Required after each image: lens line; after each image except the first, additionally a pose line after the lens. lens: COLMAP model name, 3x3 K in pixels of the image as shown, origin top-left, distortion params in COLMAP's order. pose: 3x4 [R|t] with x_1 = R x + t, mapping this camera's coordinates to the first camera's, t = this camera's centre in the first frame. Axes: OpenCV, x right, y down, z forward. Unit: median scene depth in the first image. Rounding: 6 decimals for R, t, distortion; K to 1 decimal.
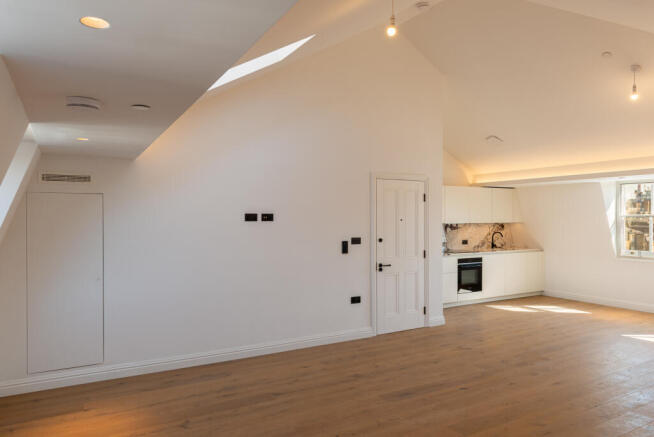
lens RADIAL K [[451.6, 0, 325.5], [0, 451.6, 220.8], [0, 0, 1]] dist [0.004513, 0.000916]
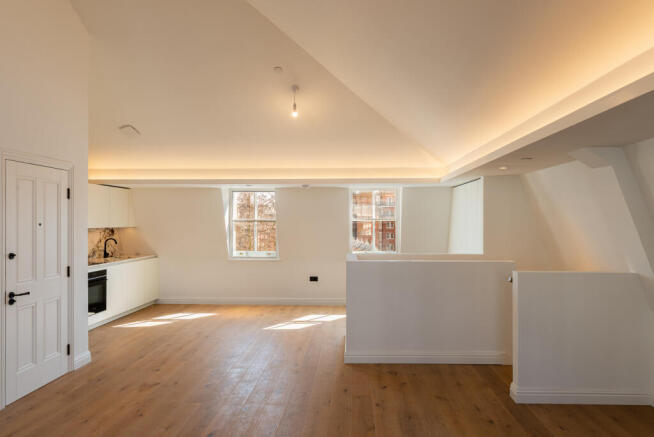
lens RADIAL K [[451.6, 0, 334.1], [0, 451.6, 221.4], [0, 0, 1]] dist [0.004513, 0.000916]
pose [[0.535616, 0.003905, 0.844453, -0.149333], [0.003818, 0.999968, -0.007046, 0.000425], [-0.844453, 0.006999, 0.535583, 0.228483]]
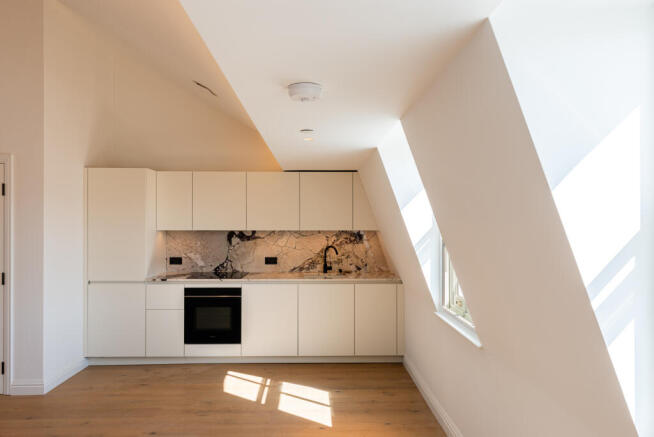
lens RADIAL K [[451.6, 0, 326.0], [0, 451.6, 218.7], [0, 0, 1]] dist [0.004513, 0.000916]
pose [[0.874056, -0.000943, -0.485824, 0.839130], [-0.006999, 0.999870, -0.014534, -0.003278], [0.485774, 0.016104, 0.873936, 0.601863]]
